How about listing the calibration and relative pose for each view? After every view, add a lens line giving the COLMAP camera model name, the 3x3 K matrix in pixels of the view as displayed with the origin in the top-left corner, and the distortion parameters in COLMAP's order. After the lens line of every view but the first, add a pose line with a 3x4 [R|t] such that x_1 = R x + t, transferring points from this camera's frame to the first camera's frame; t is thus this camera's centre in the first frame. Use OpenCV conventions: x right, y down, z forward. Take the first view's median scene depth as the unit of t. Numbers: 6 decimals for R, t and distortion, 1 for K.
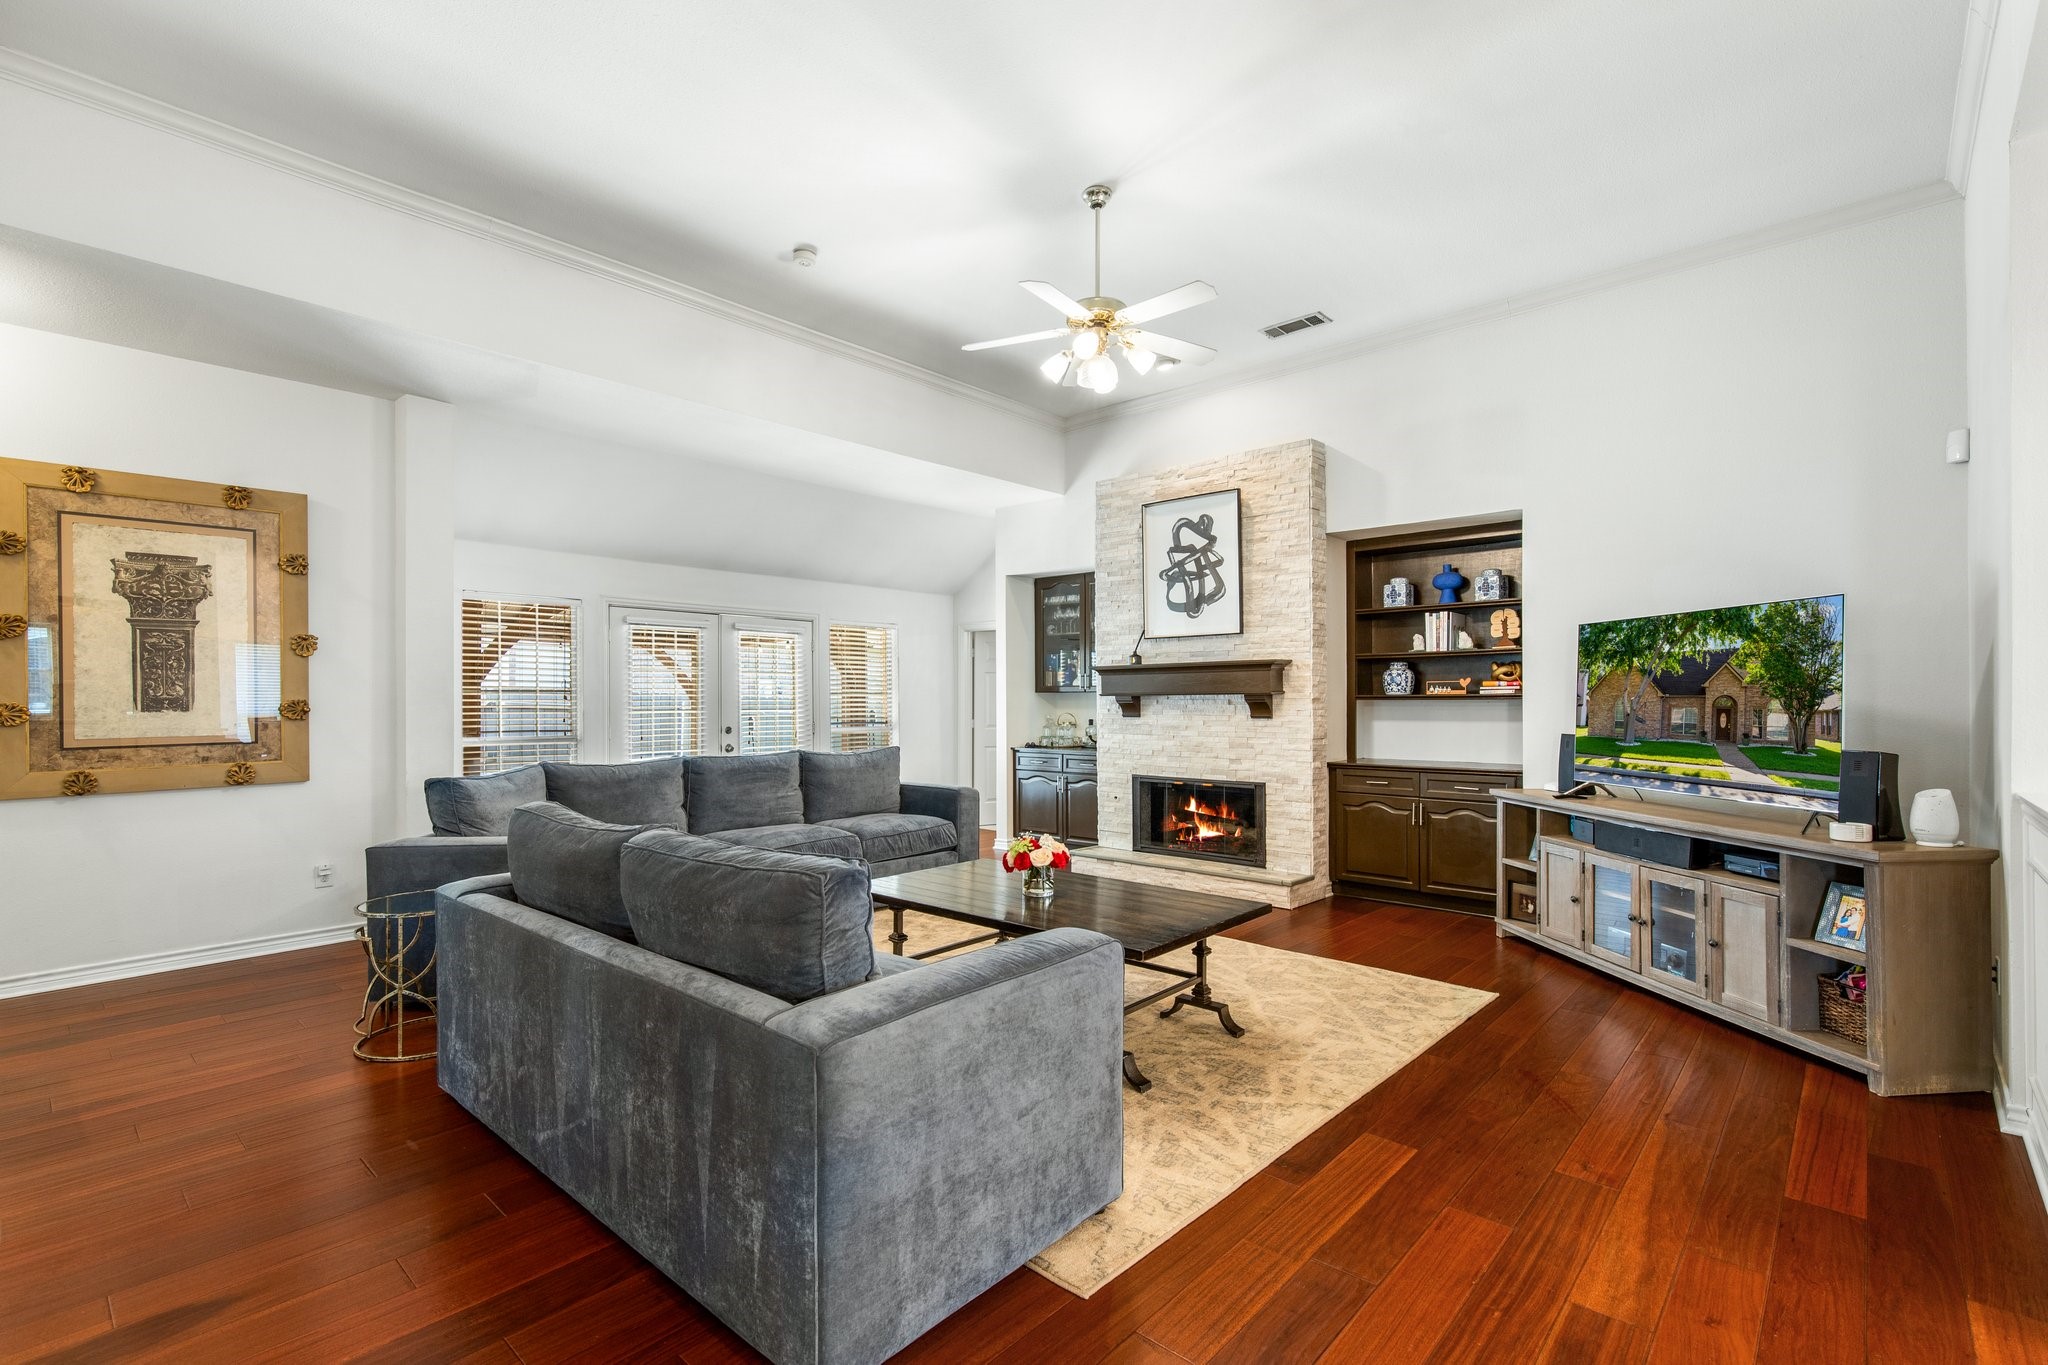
lens RADIAL K [[934.0, 0, 1028.9], [0, 934.0, 684.3], [0, 0, 1]] dist [0.014498, -0.002612]
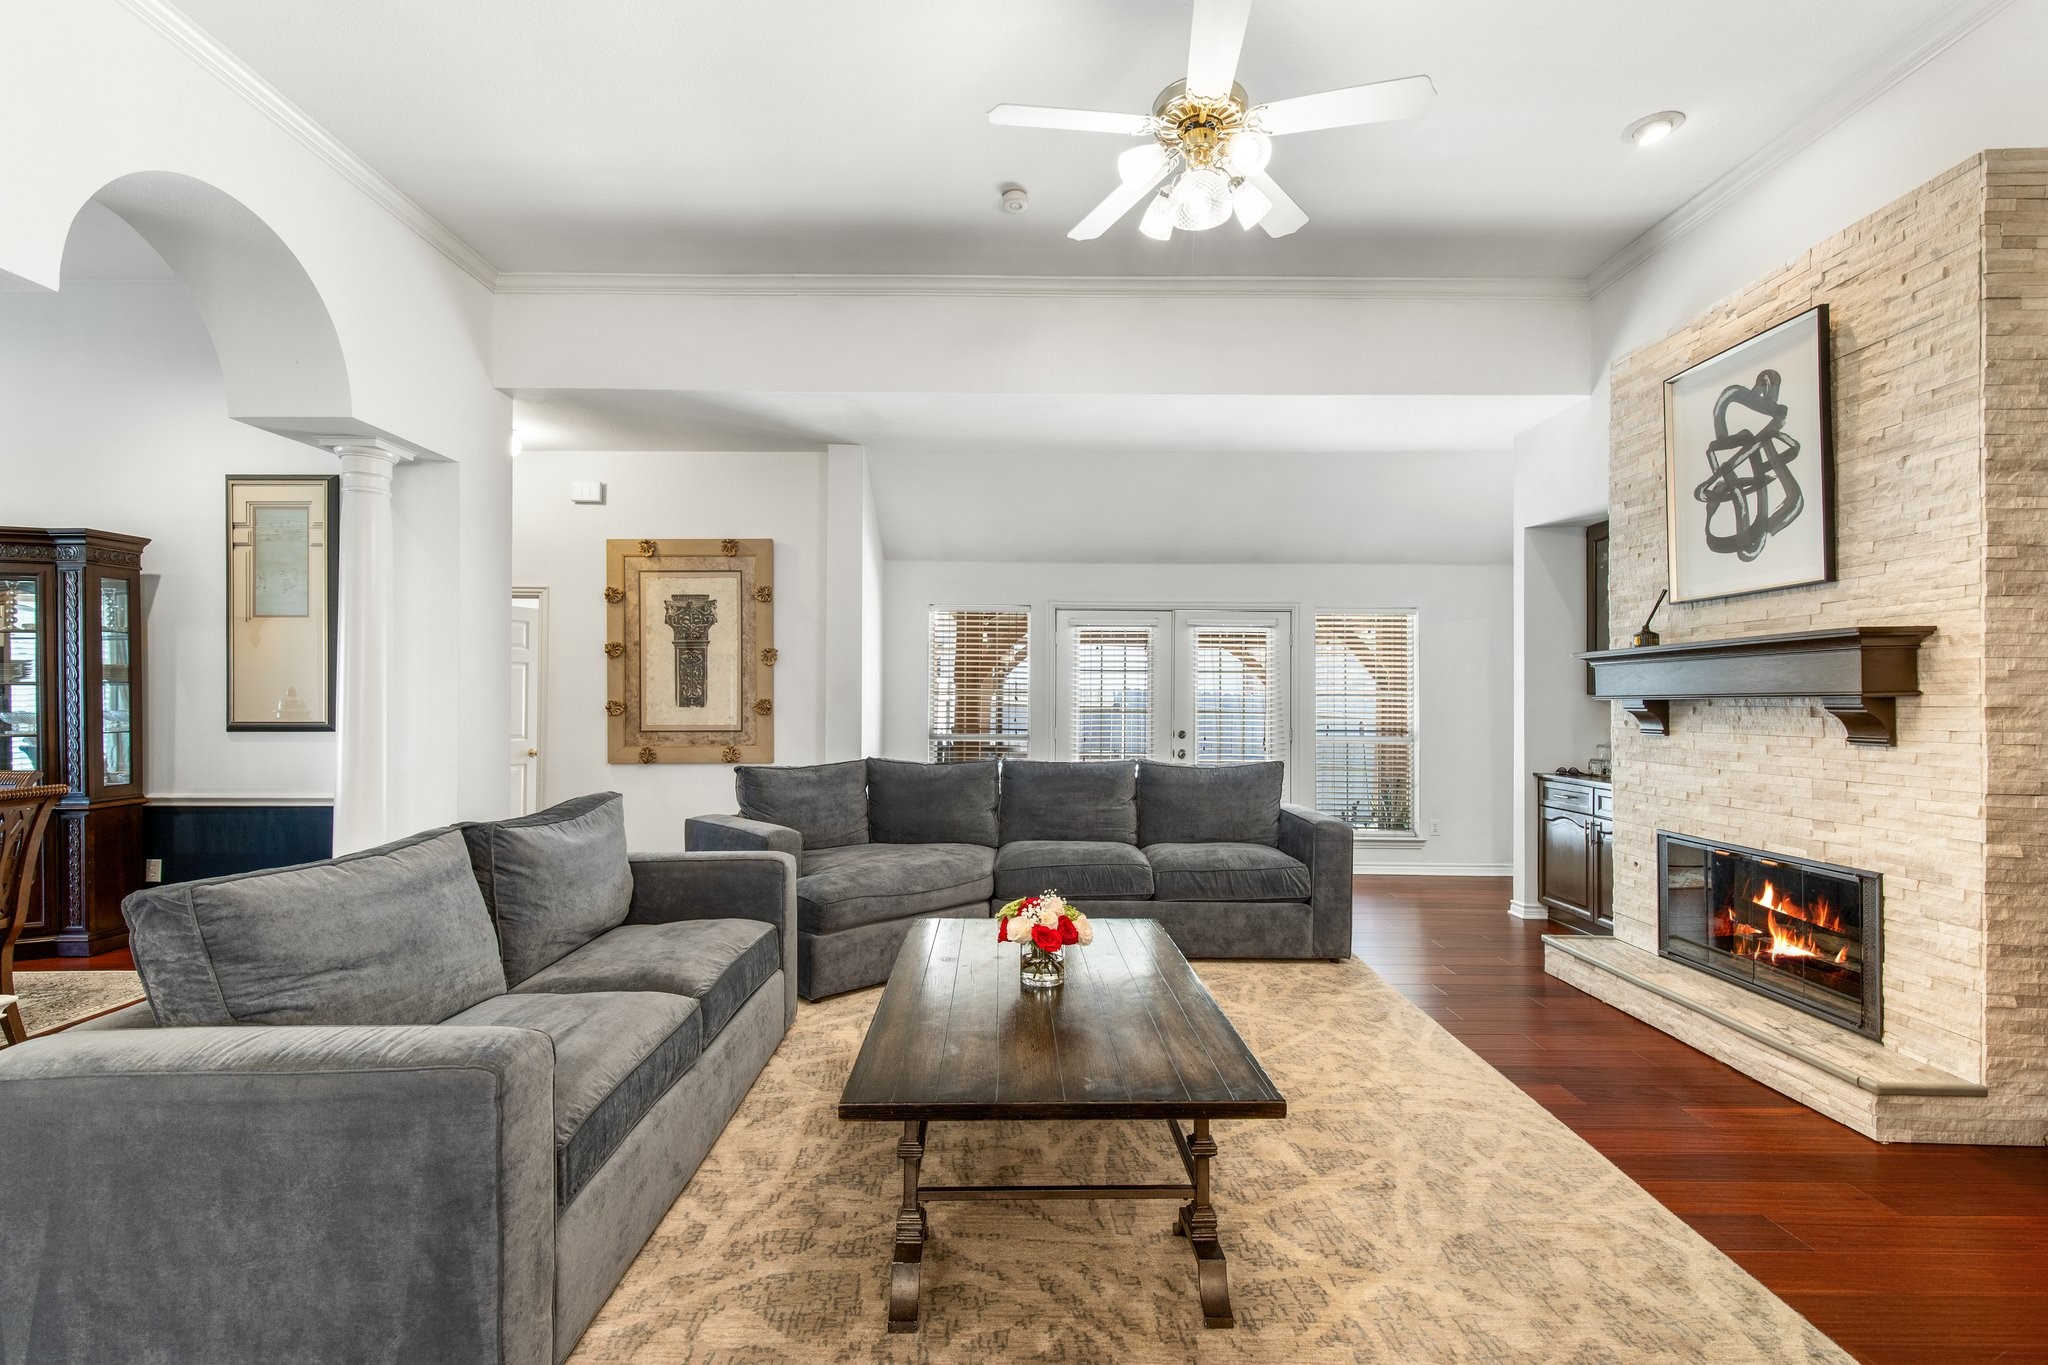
lens RADIAL K [[934.0, 0, 1021.9], [0, 934.0, 686.3], [0, 0, 1]] dist [0.014498, -0.002612]
pose [[0.672173, -0.005928, -0.740371, 0.310159], [0.004791, 0.999982, -0.003657, 0.004154], [0.740379, -0.001088, 0.672189, 0.309314]]
